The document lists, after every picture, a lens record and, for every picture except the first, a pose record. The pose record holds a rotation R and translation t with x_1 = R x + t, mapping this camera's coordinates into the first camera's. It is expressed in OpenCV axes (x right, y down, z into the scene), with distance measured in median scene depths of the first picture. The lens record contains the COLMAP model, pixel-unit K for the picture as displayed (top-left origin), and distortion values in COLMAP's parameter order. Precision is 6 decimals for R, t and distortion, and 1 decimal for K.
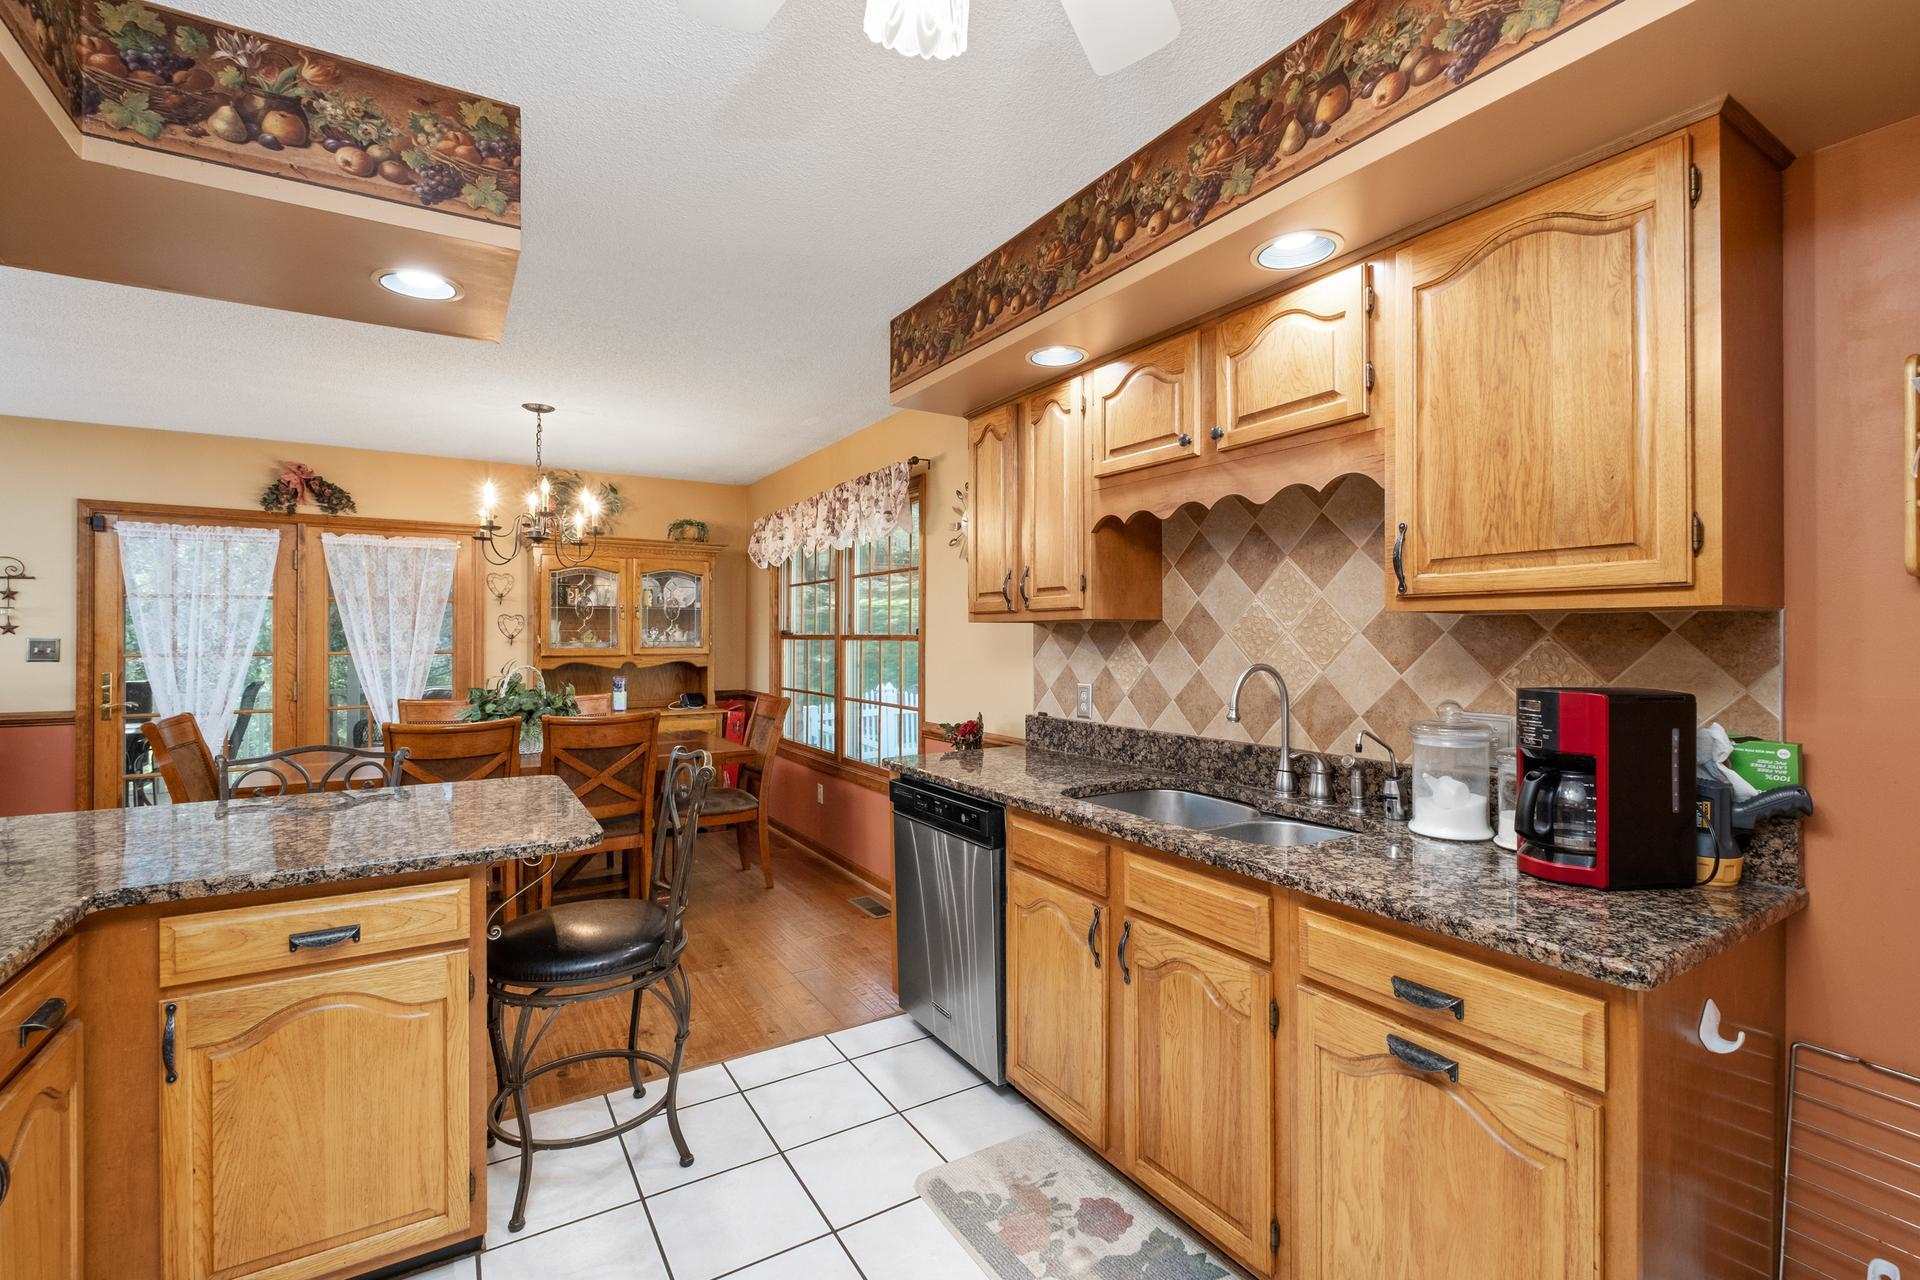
lens RADIAL K [[834.9, 0, 960.0], [0, 834.9, 640.0], [0, 0, 1]] dist [0.000076, 0.000053]
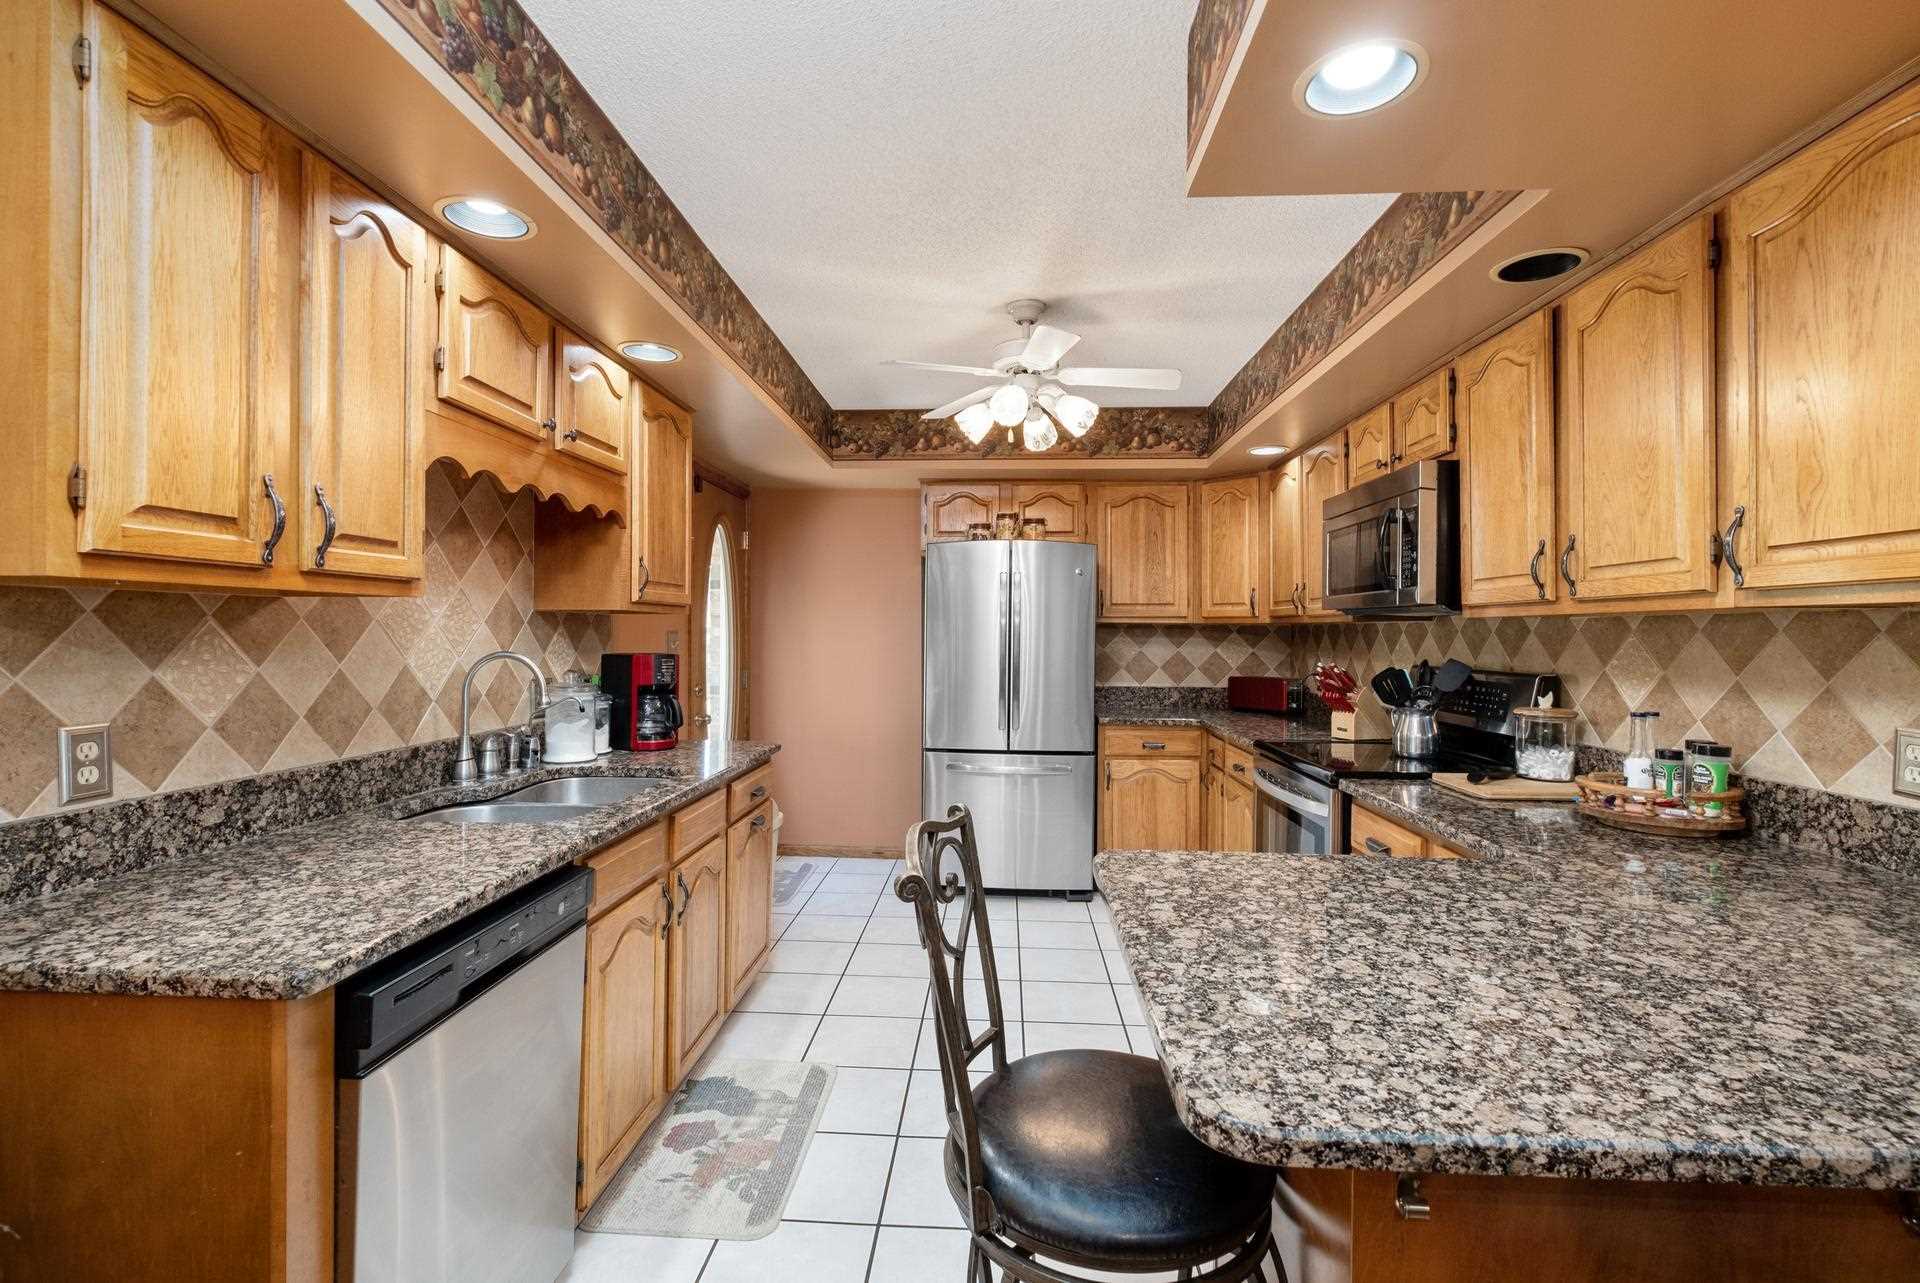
lens RADIAL K [[834.9, 0, 960.0], [0, 834.9, 641.5], [0, 0, 1]] dist [0.000076, 0.000053]
pose [[-0.819730, -0.012550, 0.572613, -0.574428], [-0.004050, 0.999862, 0.016116, -0.002131], [-0.572736, 0.010892, -0.819668, 1.272409]]
